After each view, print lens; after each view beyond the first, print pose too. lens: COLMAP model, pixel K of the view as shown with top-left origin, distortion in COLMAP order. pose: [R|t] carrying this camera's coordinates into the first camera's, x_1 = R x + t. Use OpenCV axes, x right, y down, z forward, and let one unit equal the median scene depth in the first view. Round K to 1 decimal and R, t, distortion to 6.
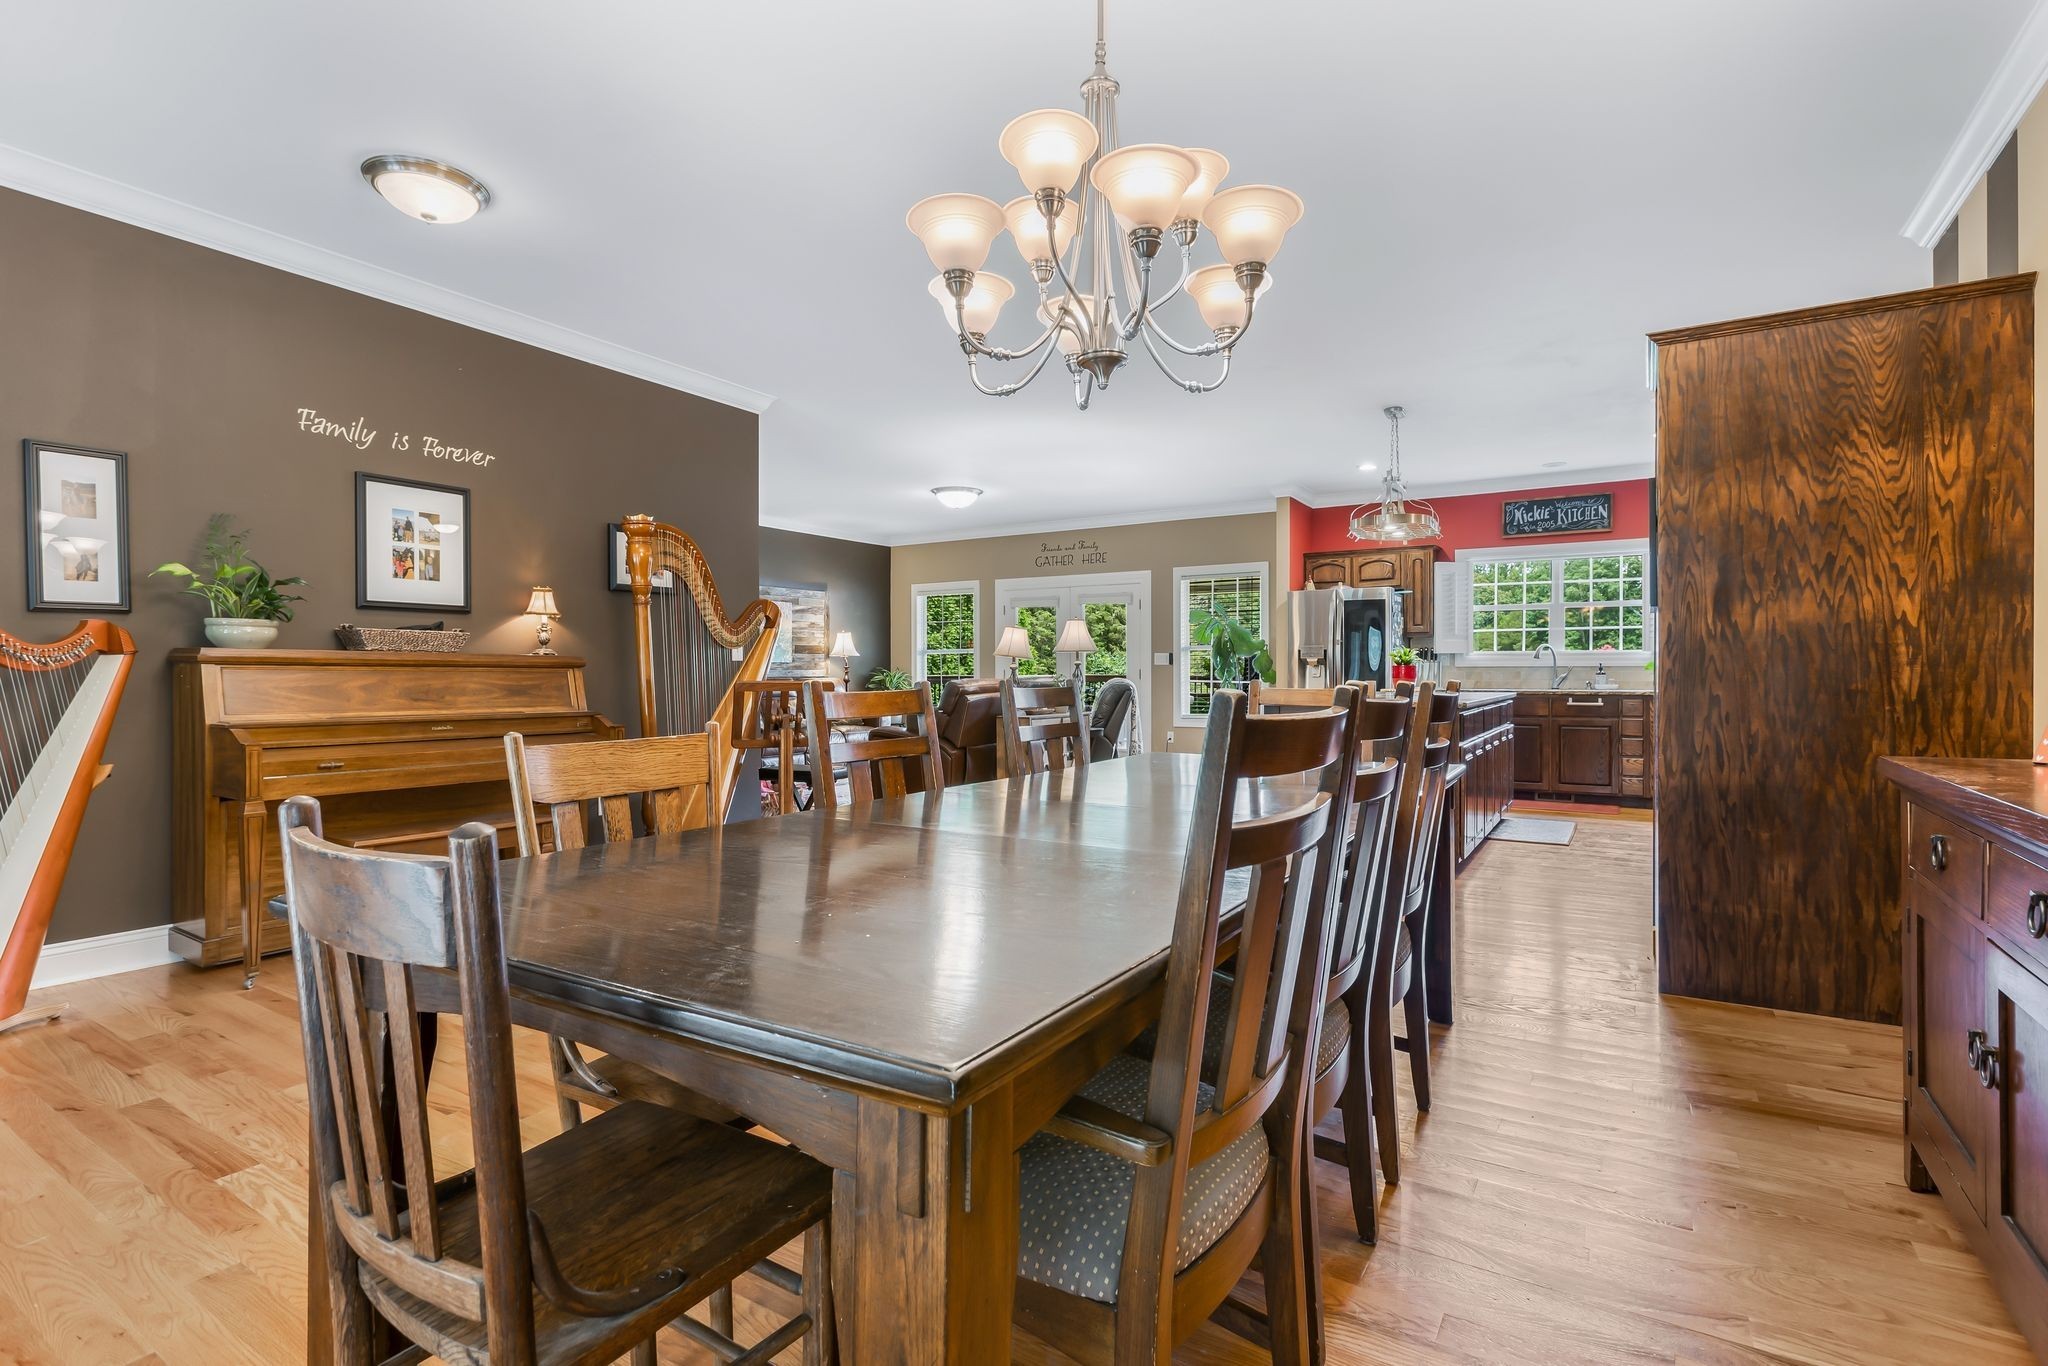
lens RADIAL K [[931.3, 0, 1101.5], [0, 931.3, 682.4], [0, 0, 1]] dist [0.004934, -0.001336]
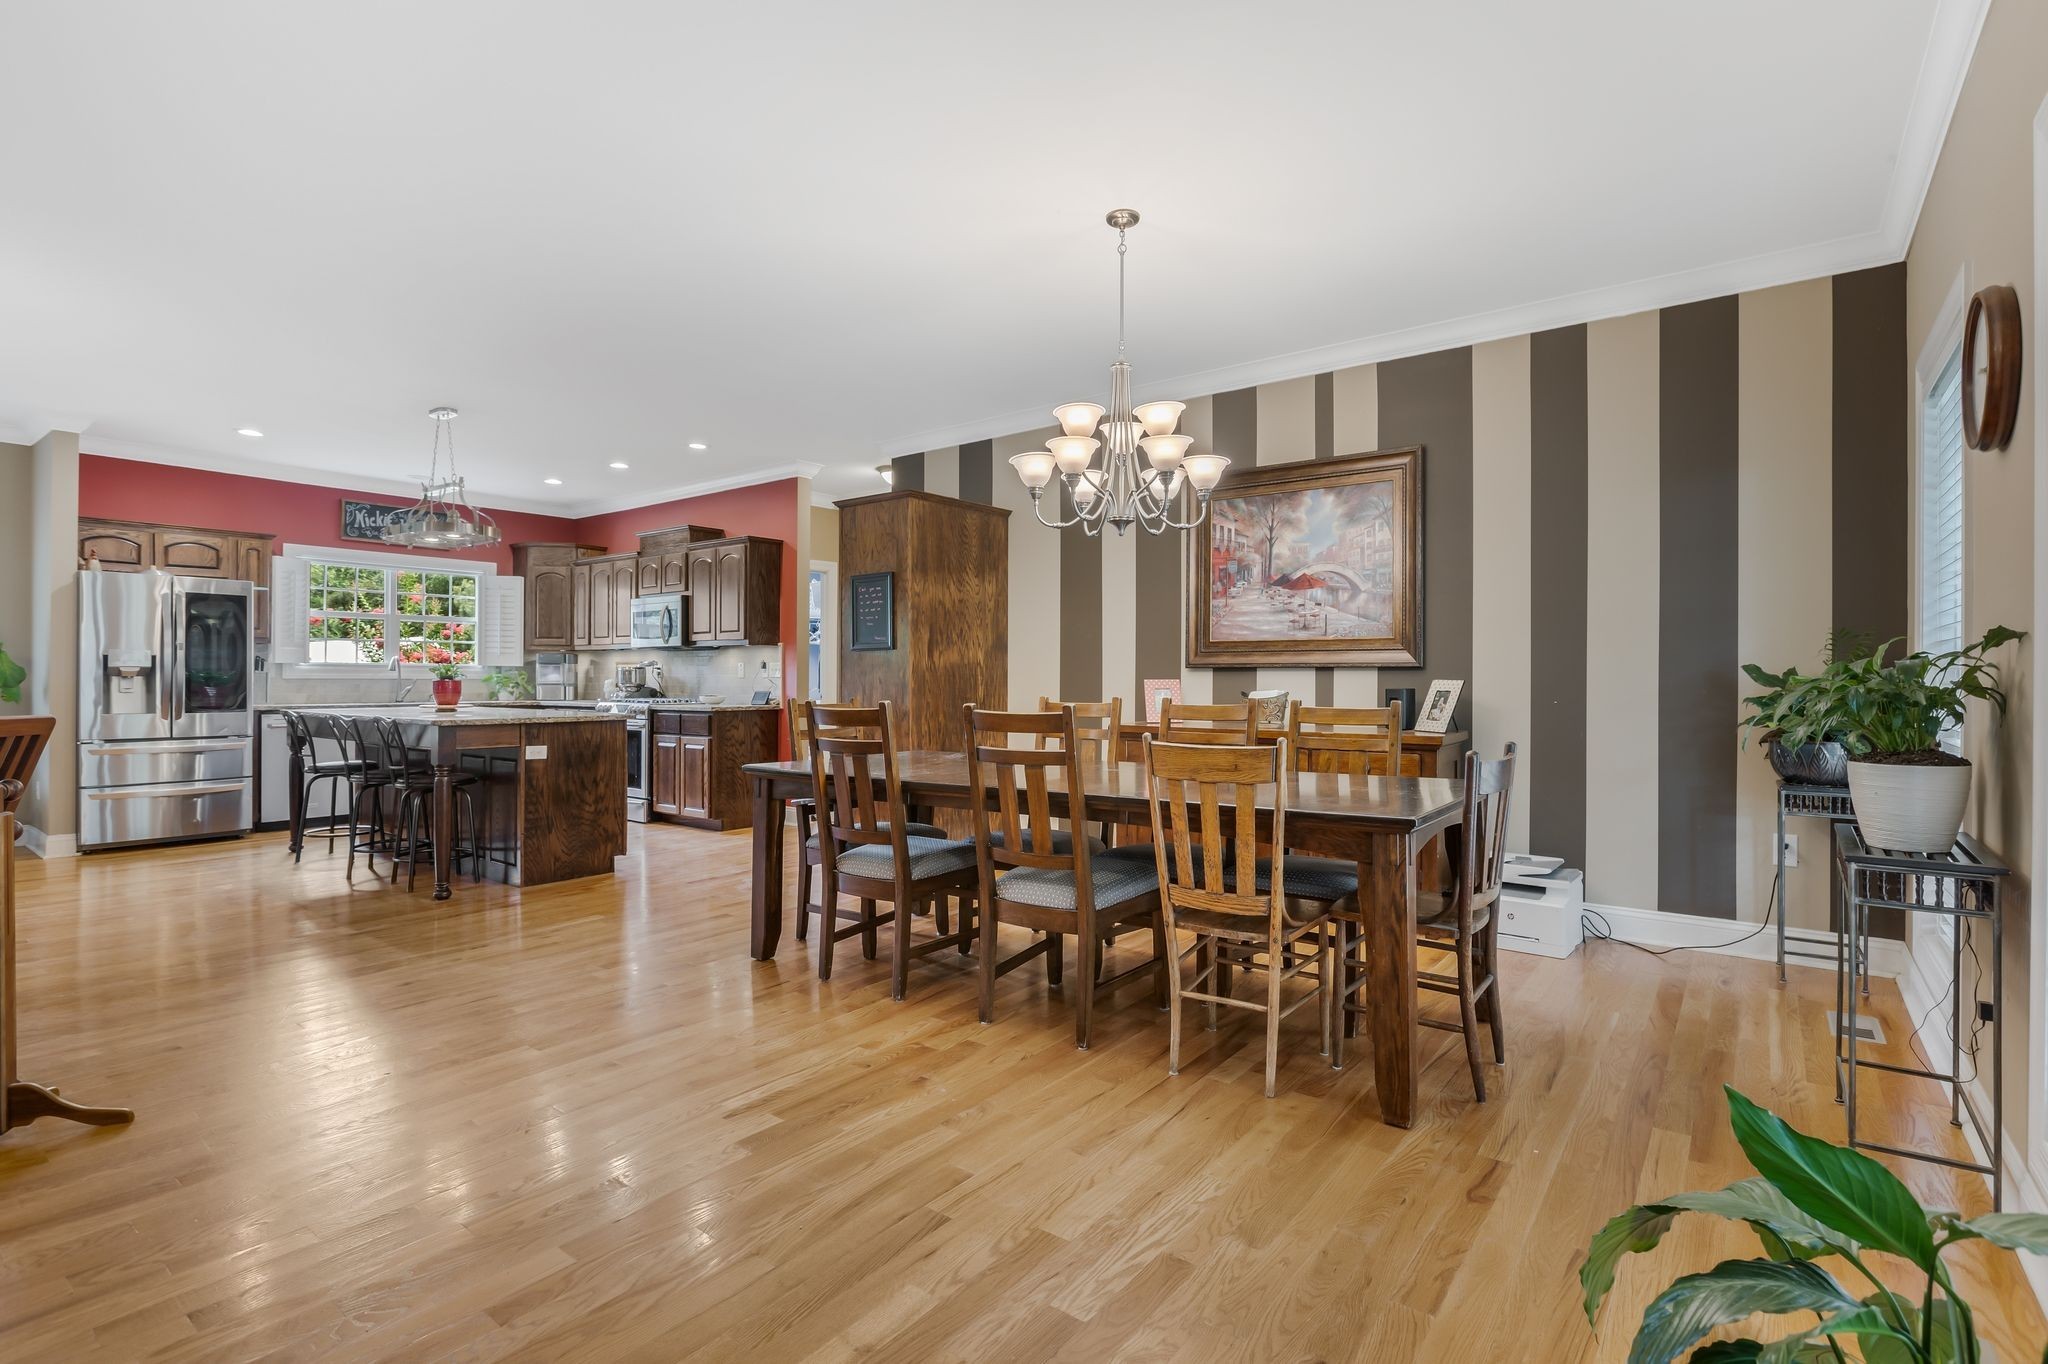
lens RADIAL K [[931.3, 0, 1035.9], [0, 931.3, 681.8], [0, 0, 1]] dist [0.004934, -0.001336]
pose [[0.162081, -0.000336, 0.986777, -0.365247], [0.008567, 0.999963, -0.001067, -0.007128], [-0.986740, 0.008627, 0.162078, 0.174935]]
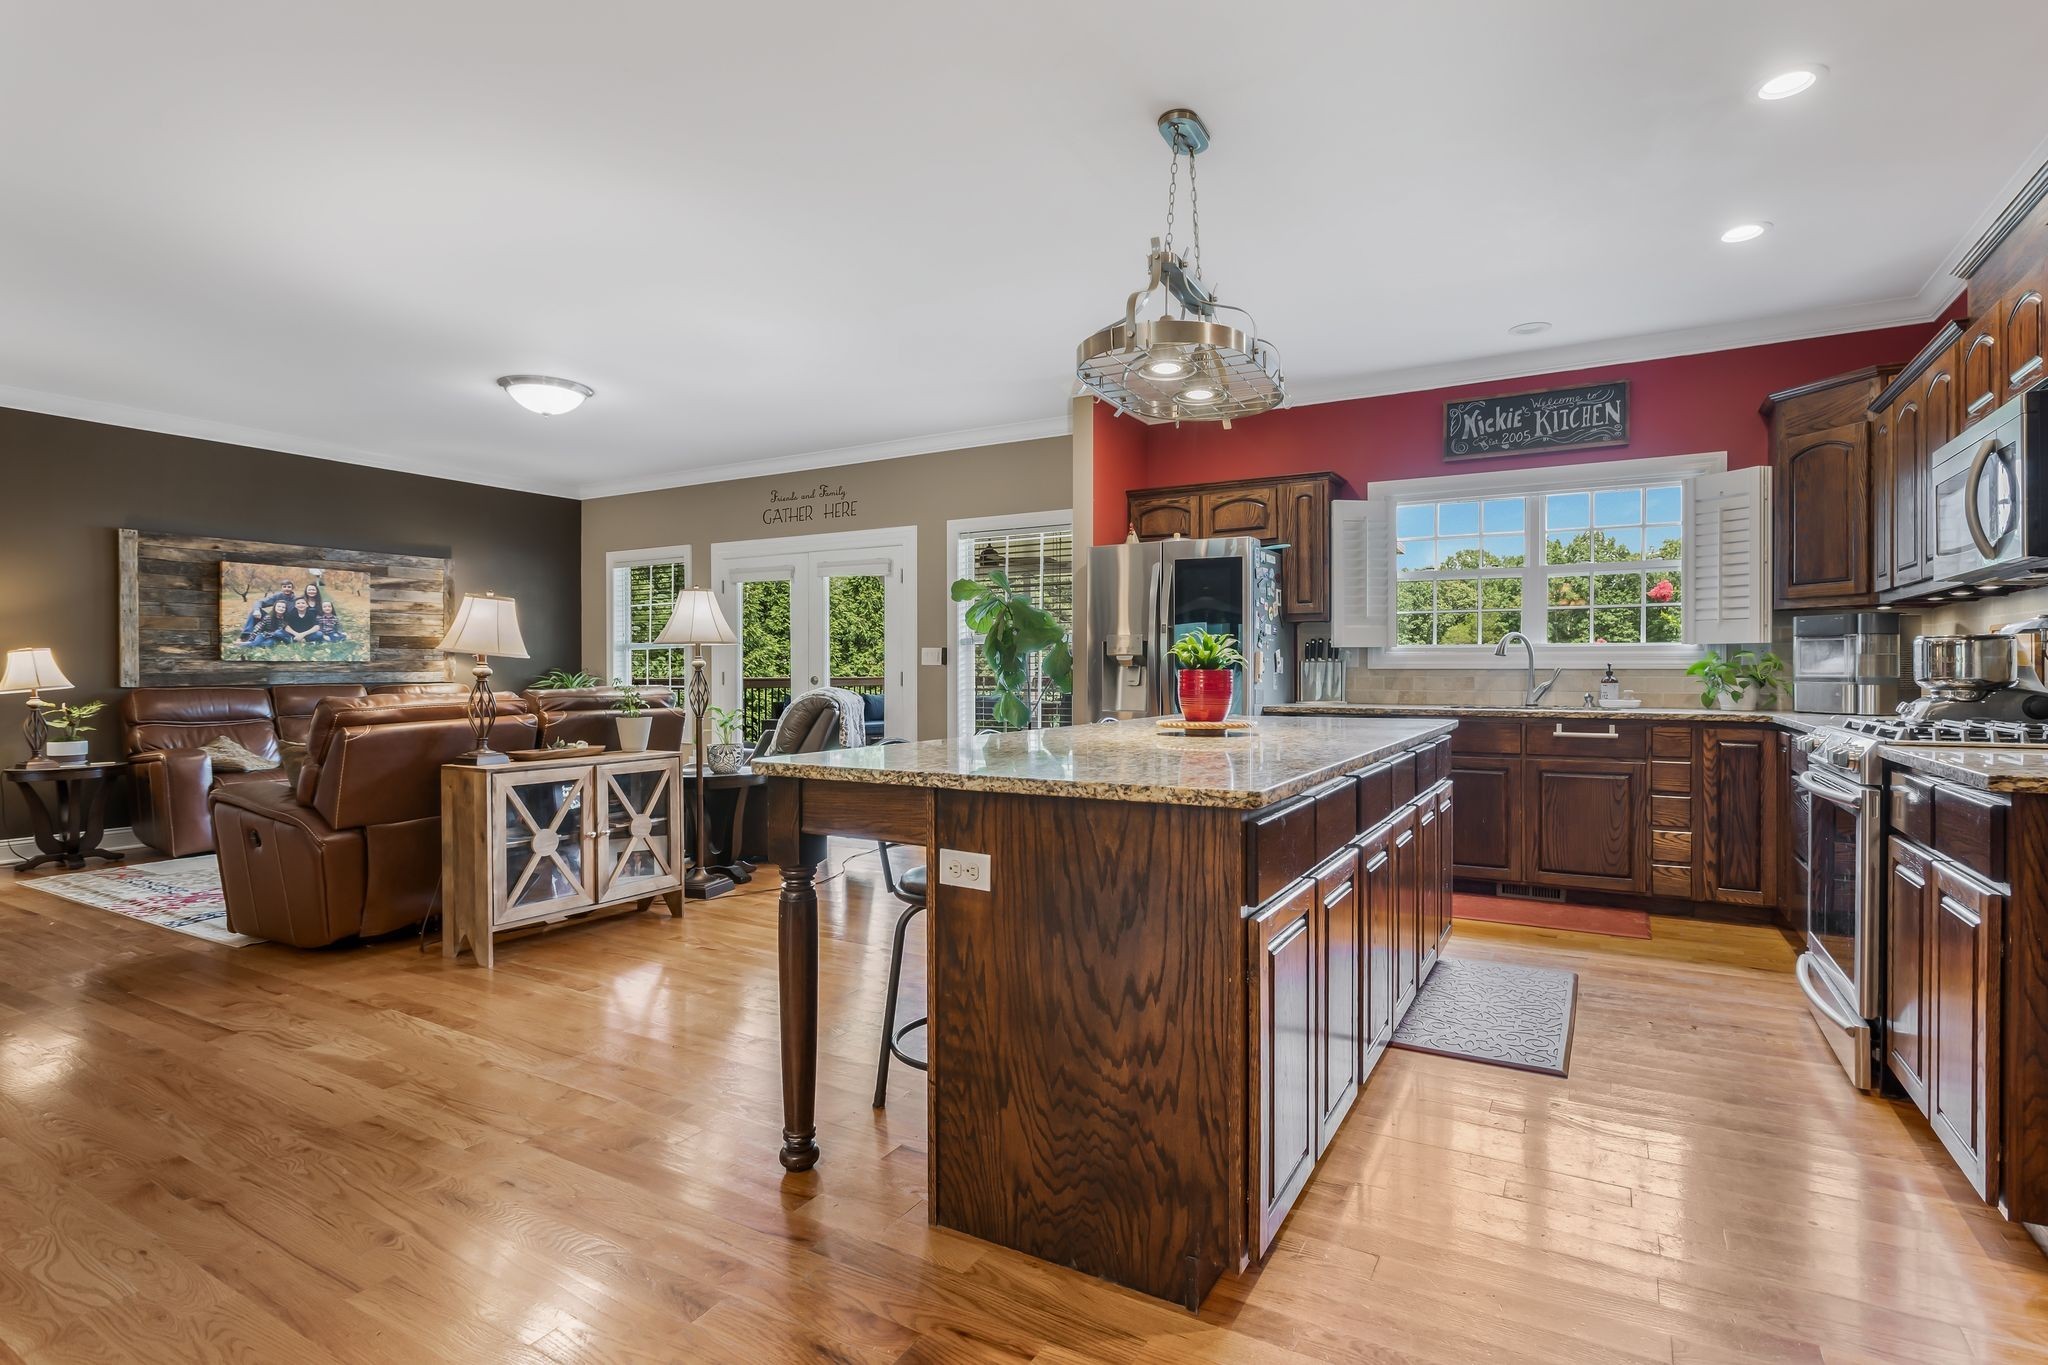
lens RADIAL K [[931.3, 0, 1020.1], [0, 931.3, 676.0], [0, 0, 1]] dist [0.004934, -0.001336]
pose [[0.998954, 0.001270, -0.045716, 0.175822], [-0.001476, 0.999989, -0.004476, -0.009033], [0.045710, 0.004539, 0.998944, 0.365924]]
